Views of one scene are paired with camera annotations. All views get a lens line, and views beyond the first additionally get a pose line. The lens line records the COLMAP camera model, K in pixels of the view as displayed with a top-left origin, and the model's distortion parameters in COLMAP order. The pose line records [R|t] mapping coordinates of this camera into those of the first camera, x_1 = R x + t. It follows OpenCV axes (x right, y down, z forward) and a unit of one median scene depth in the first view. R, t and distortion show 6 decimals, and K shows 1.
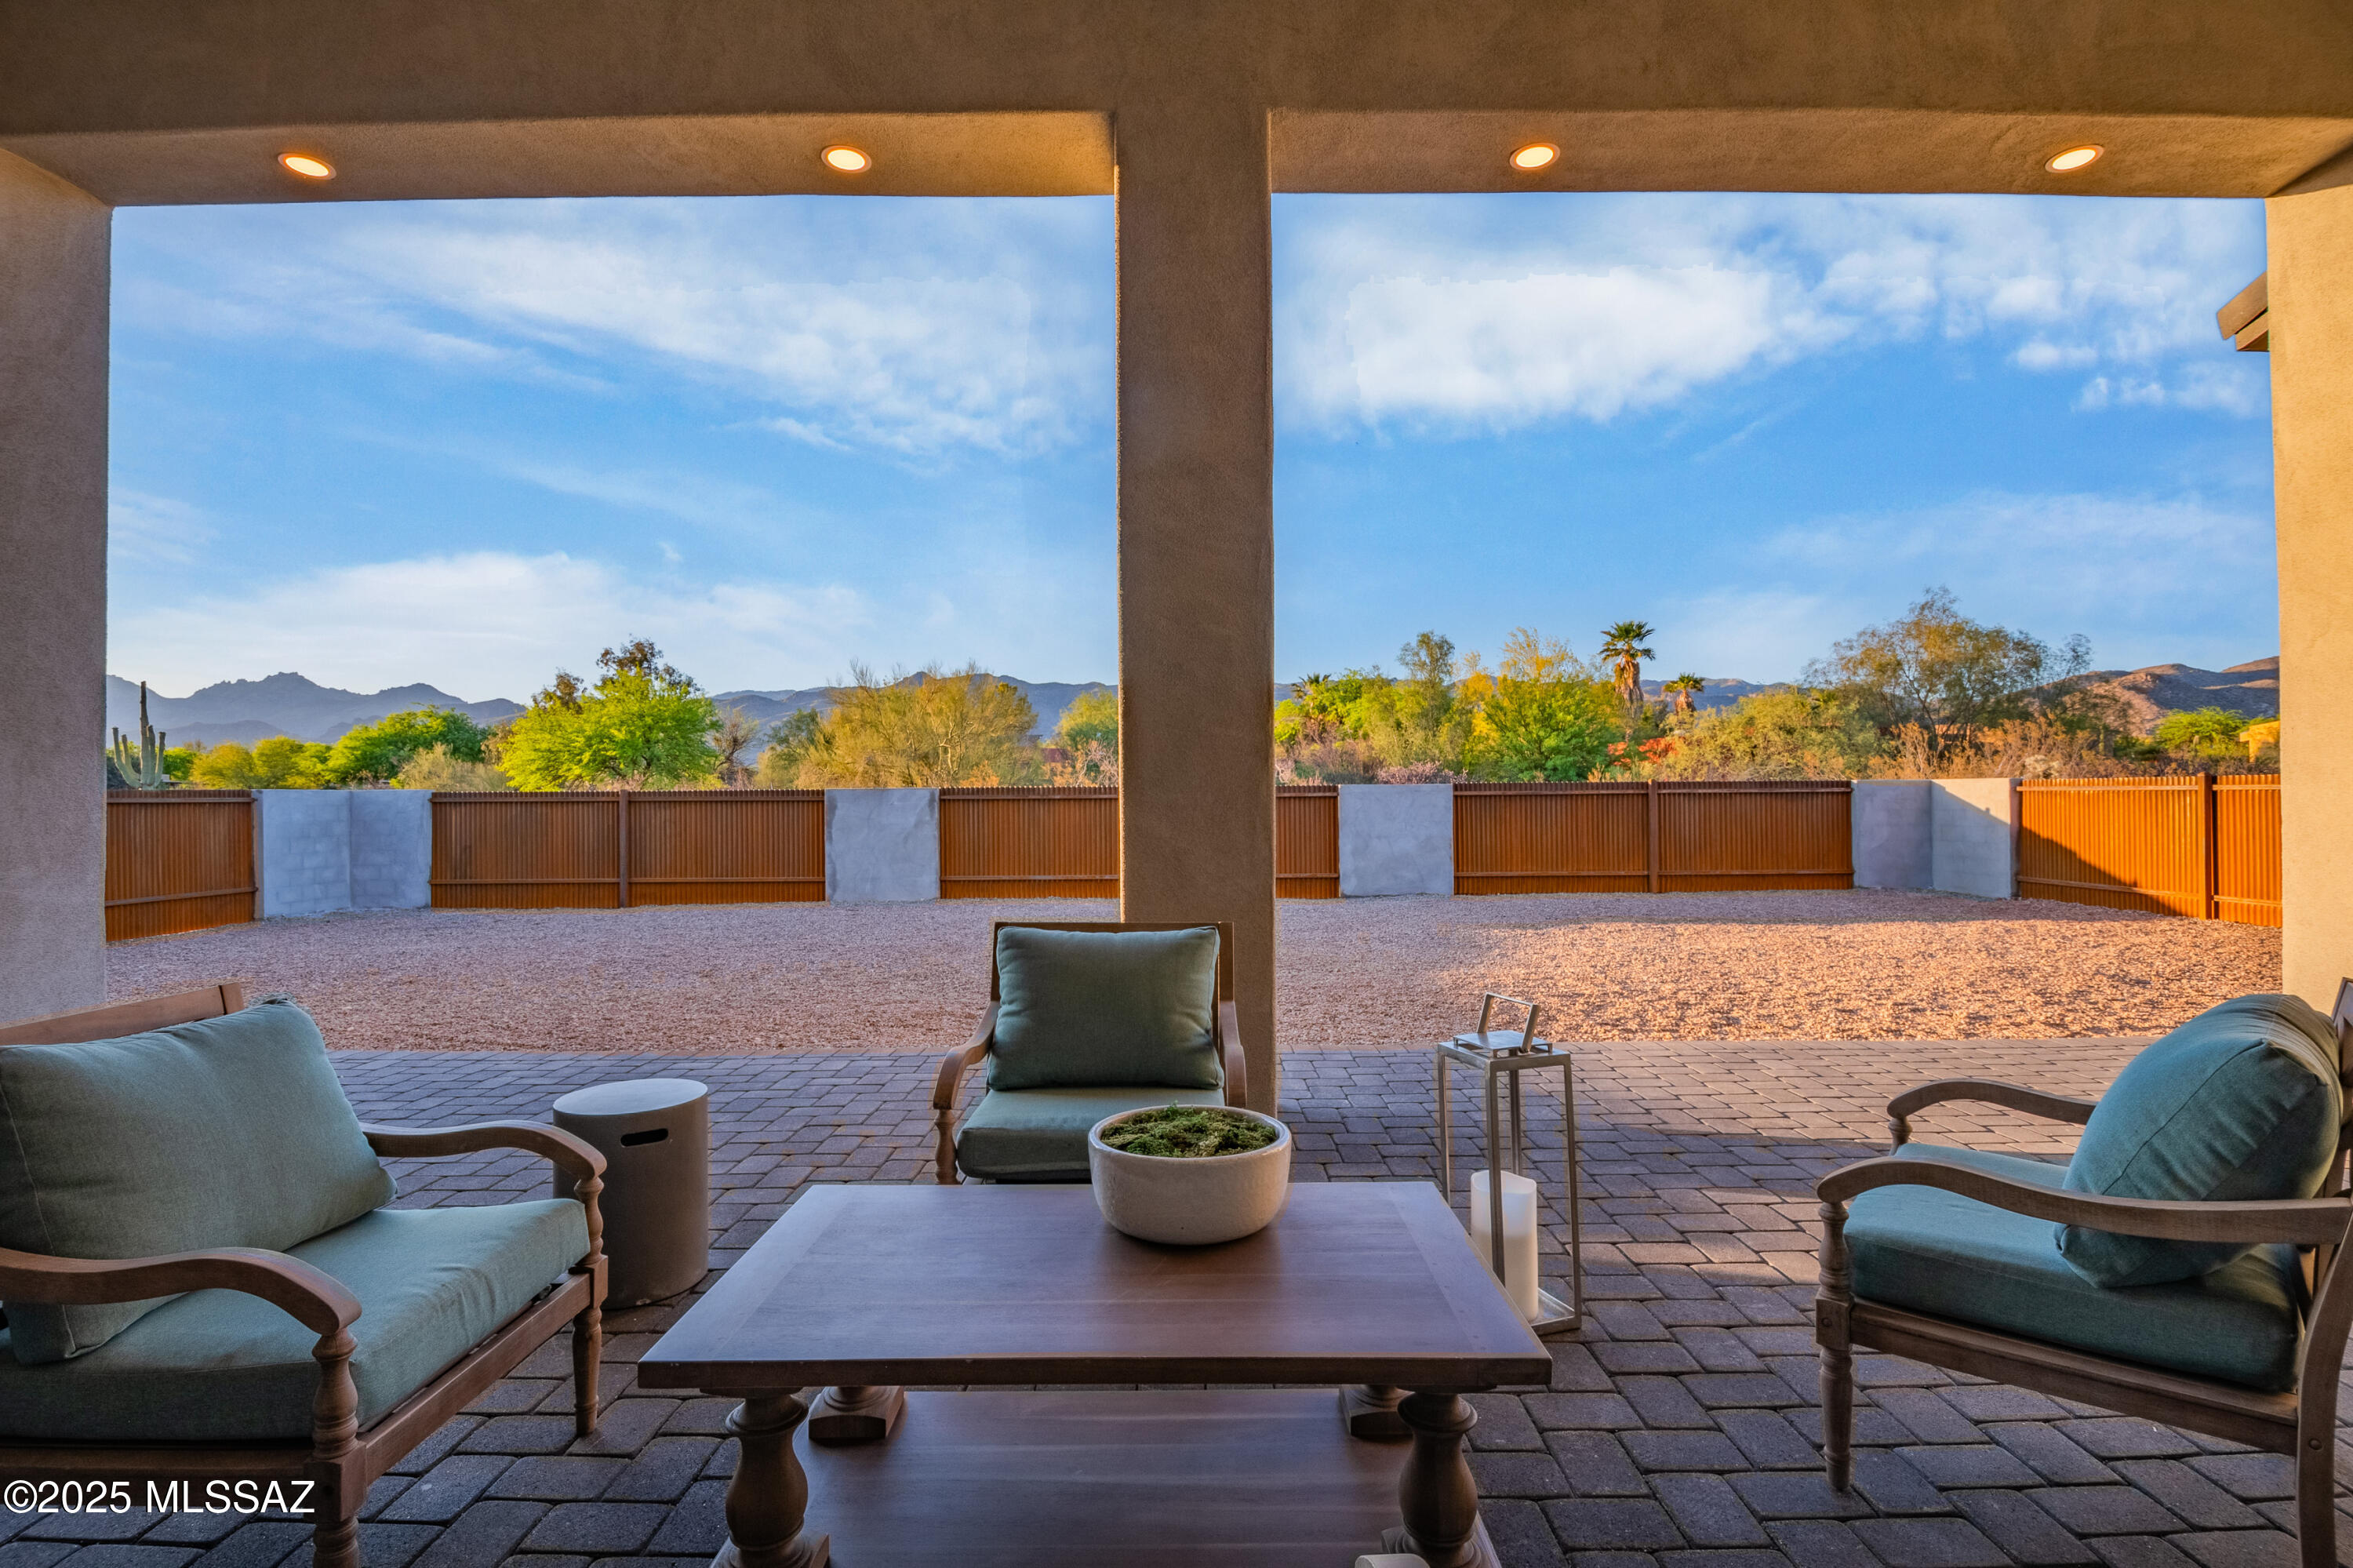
lens RADIAL K [[1126.5, 0, 1164.3], [0, 1126.5, 780.8], [0, 0, 1]] dist [-0.002712, -0.001289]
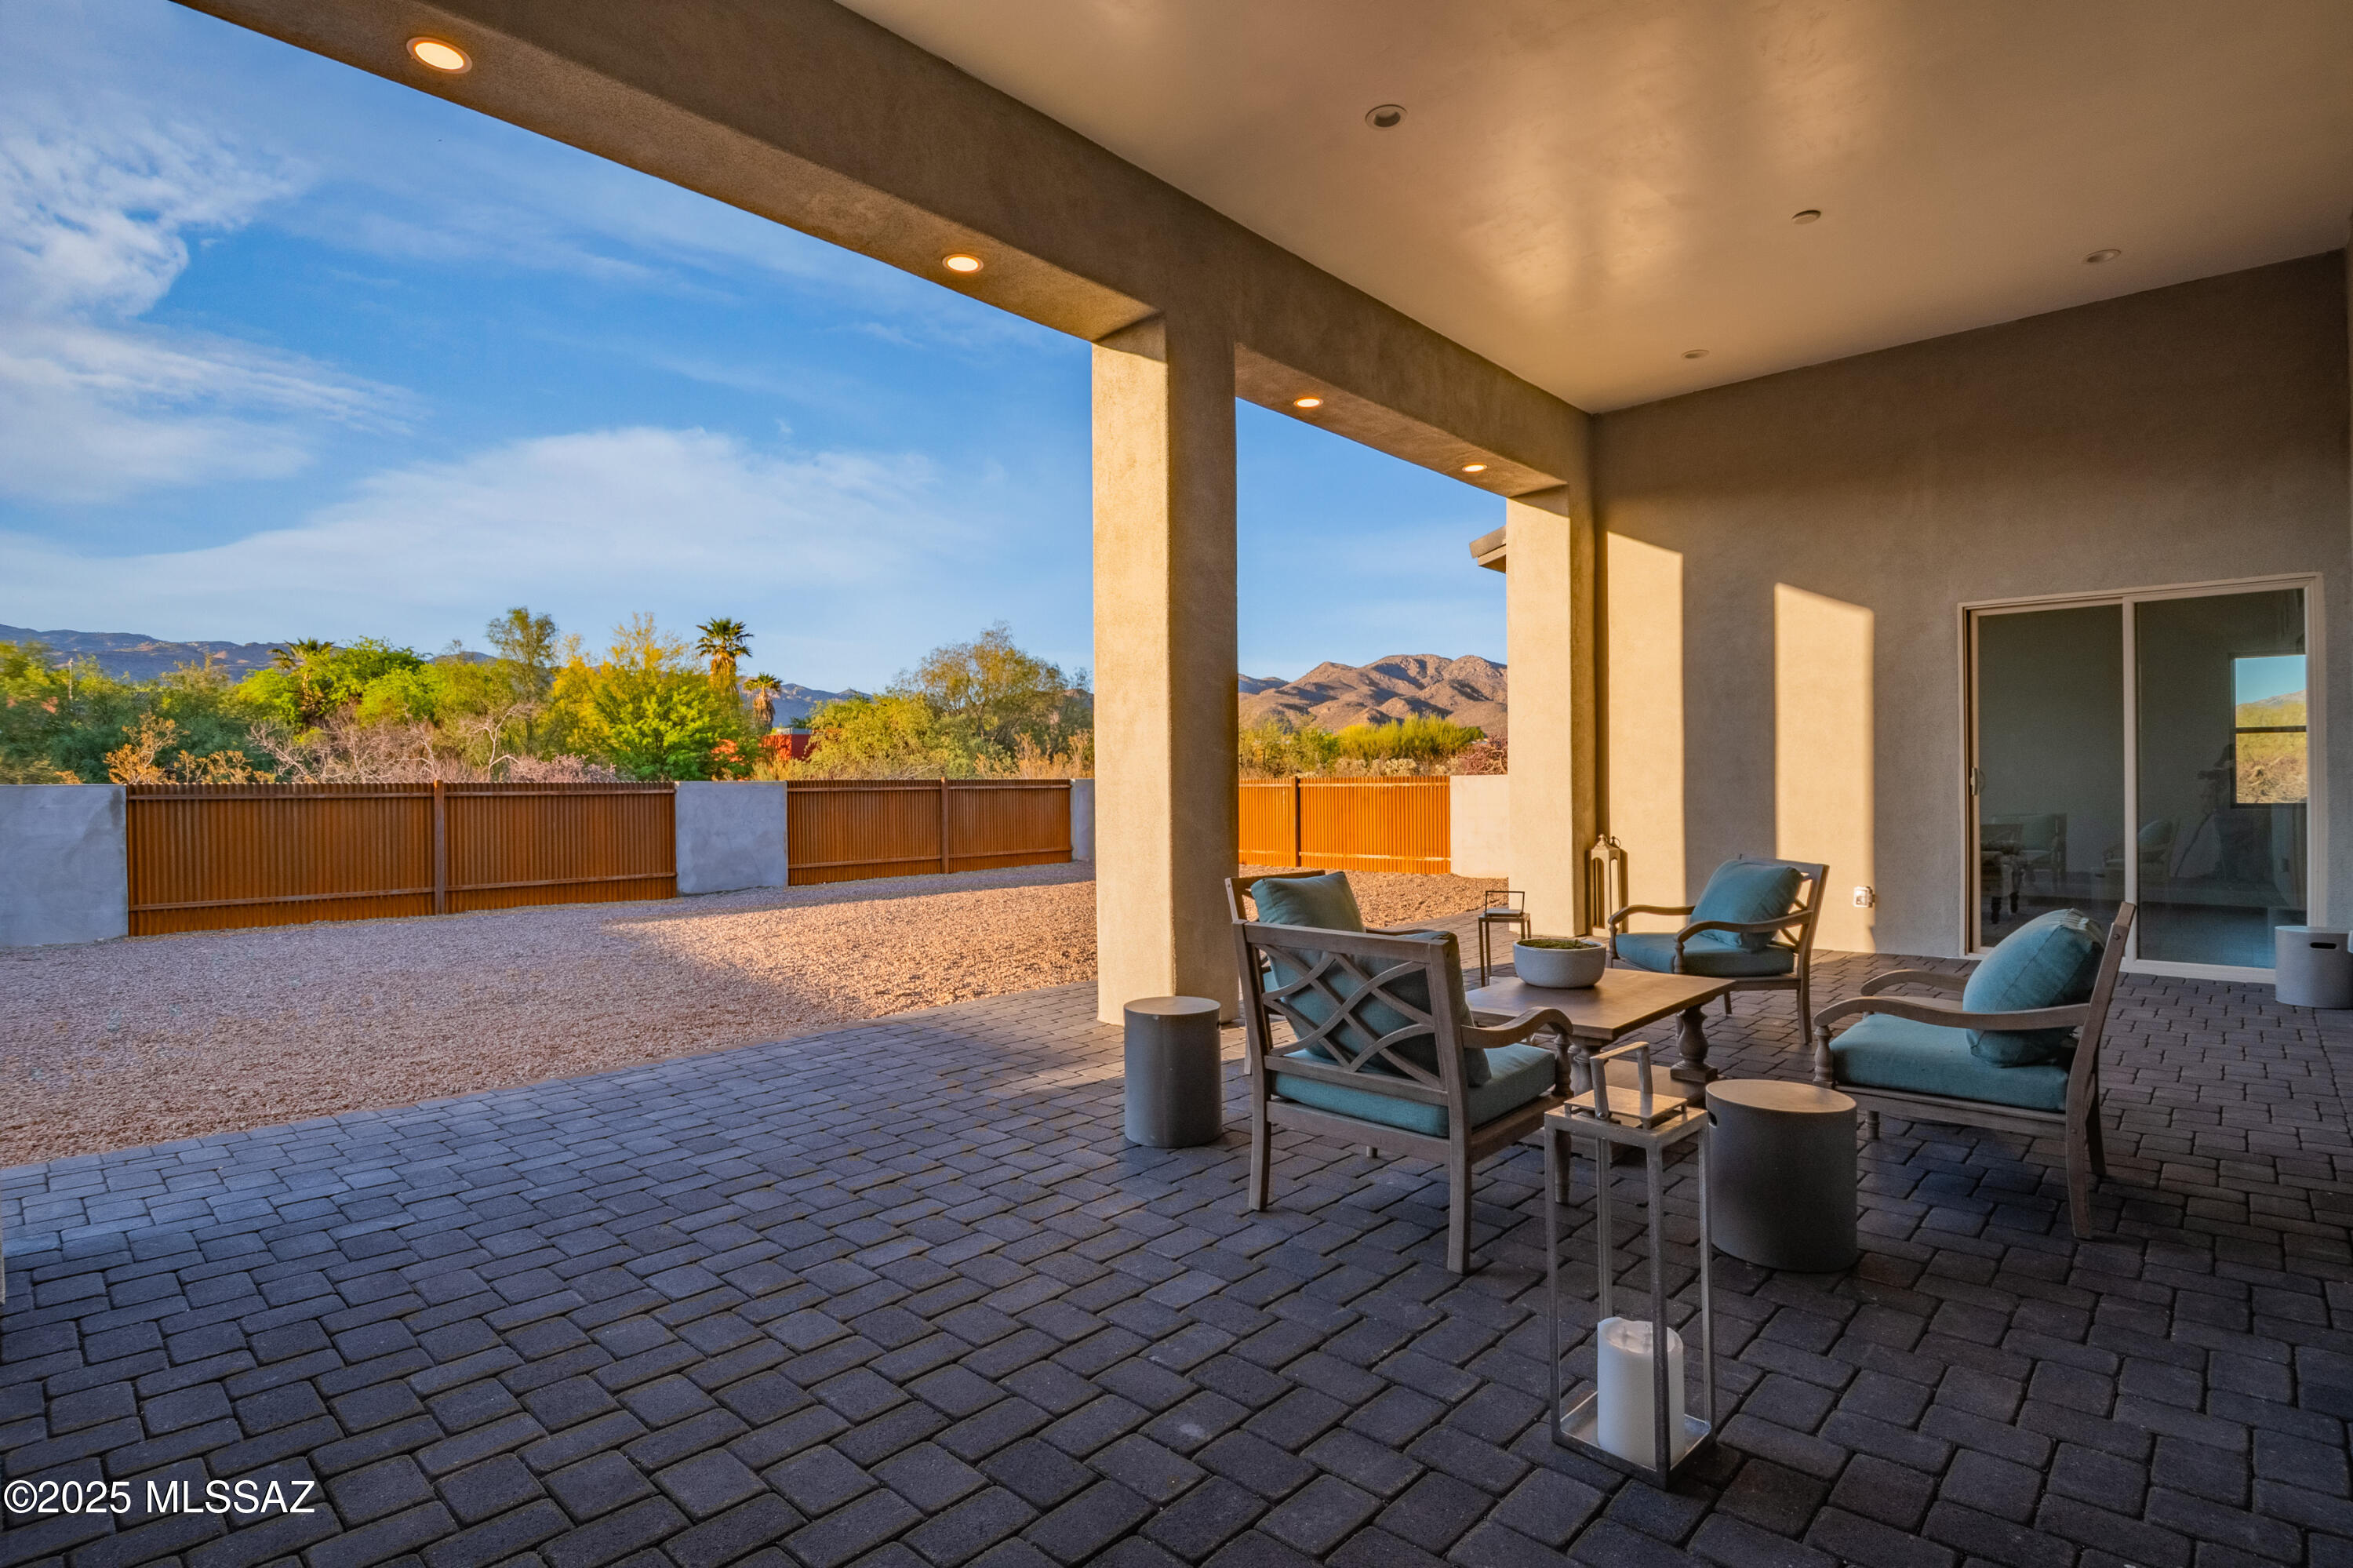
lens RADIAL K [[1166.6, 0, 1178.5], [0, 1166.6, 785.2], [0, 0, 1]] dist [0.002289, -0.001032]
pose [[0.677509, 0.000684, 0.735514, -0.295449], [-0.006129, 0.999970, 0.004716, -0.000588], [-0.735489, -0.007703, 0.677493, -0.004971]]
